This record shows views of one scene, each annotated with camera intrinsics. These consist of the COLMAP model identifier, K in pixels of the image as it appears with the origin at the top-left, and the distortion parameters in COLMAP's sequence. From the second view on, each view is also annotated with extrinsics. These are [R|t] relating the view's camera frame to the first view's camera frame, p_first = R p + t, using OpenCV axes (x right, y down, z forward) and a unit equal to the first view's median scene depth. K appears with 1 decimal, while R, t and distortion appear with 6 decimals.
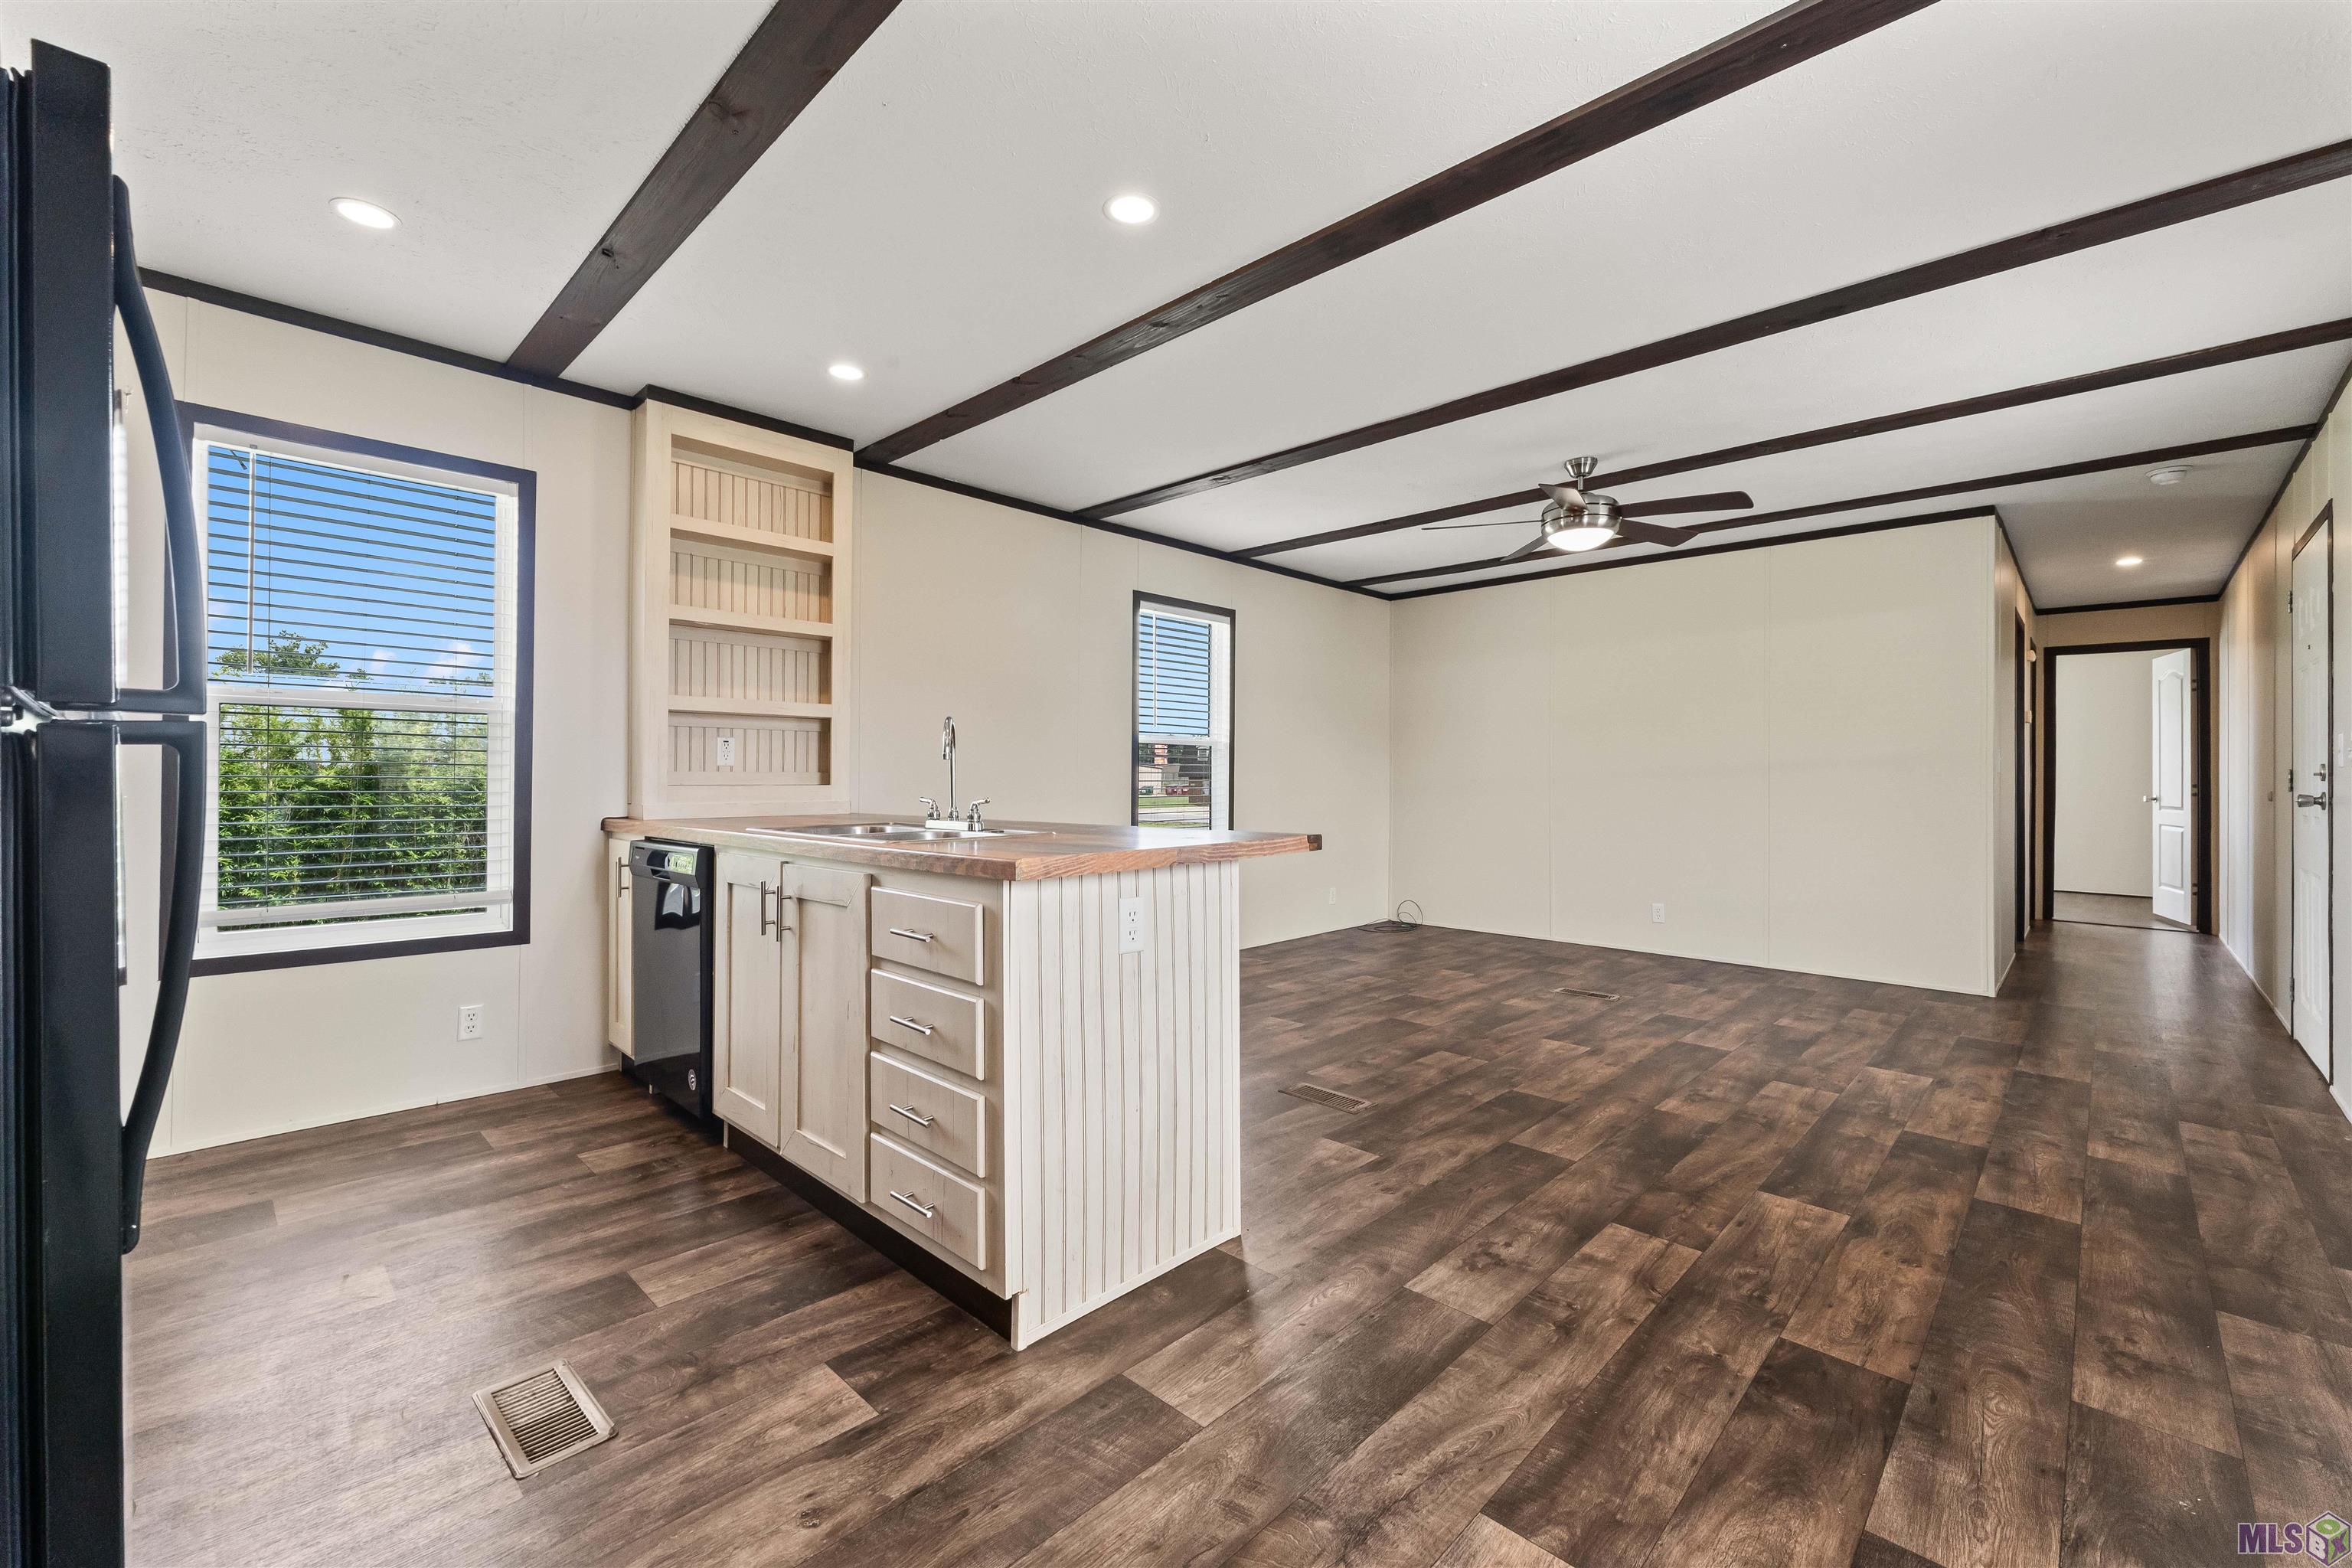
lens RADIAL K [[956.3, 0, 1166.9], [0, 956.3, 795.2], [0, 0, 1]] dist [0.003072, 0.000033]
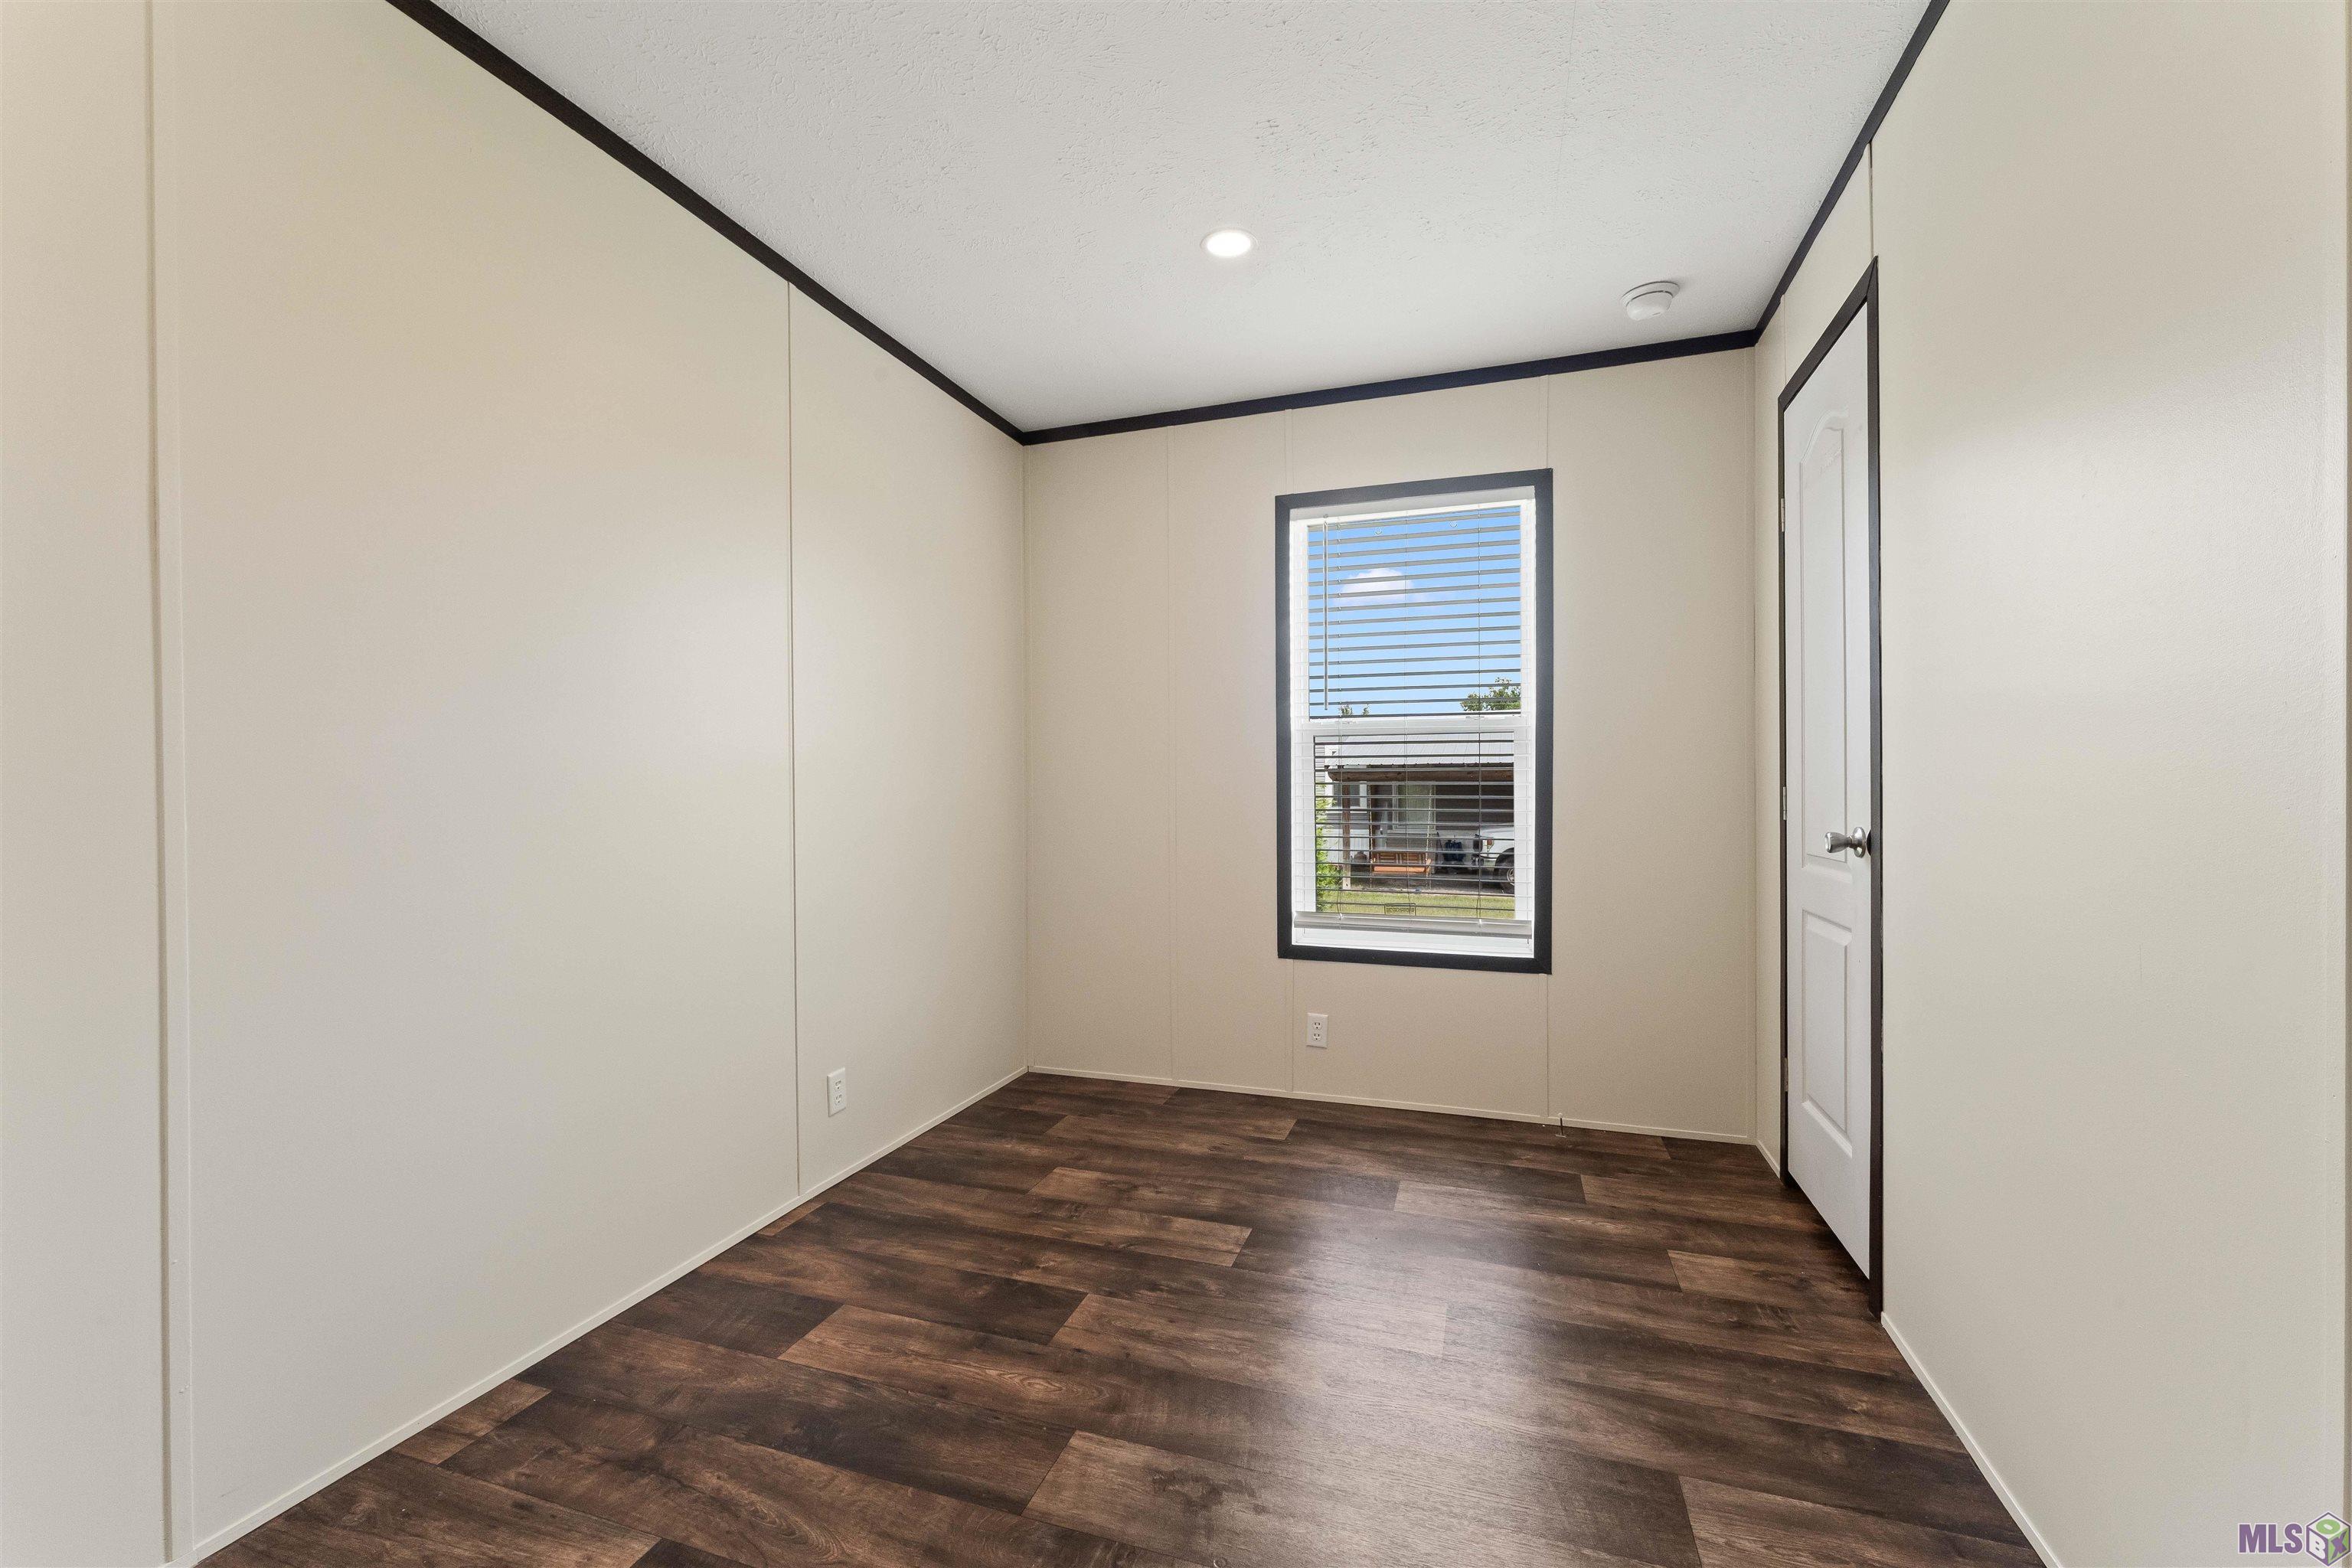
lens RADIAL K [[956.3, 0, 1173.3], [0, 956.3, 764.7], [0, 0, 1]] dist [0.003072, 0.000033]
pose [[0.445162, -0.027759, -0.895020, 1.579171], [-0.011717, 0.999253, -0.036820, -0.008801], [0.895373, 0.026878, 0.444504, 0.536609]]
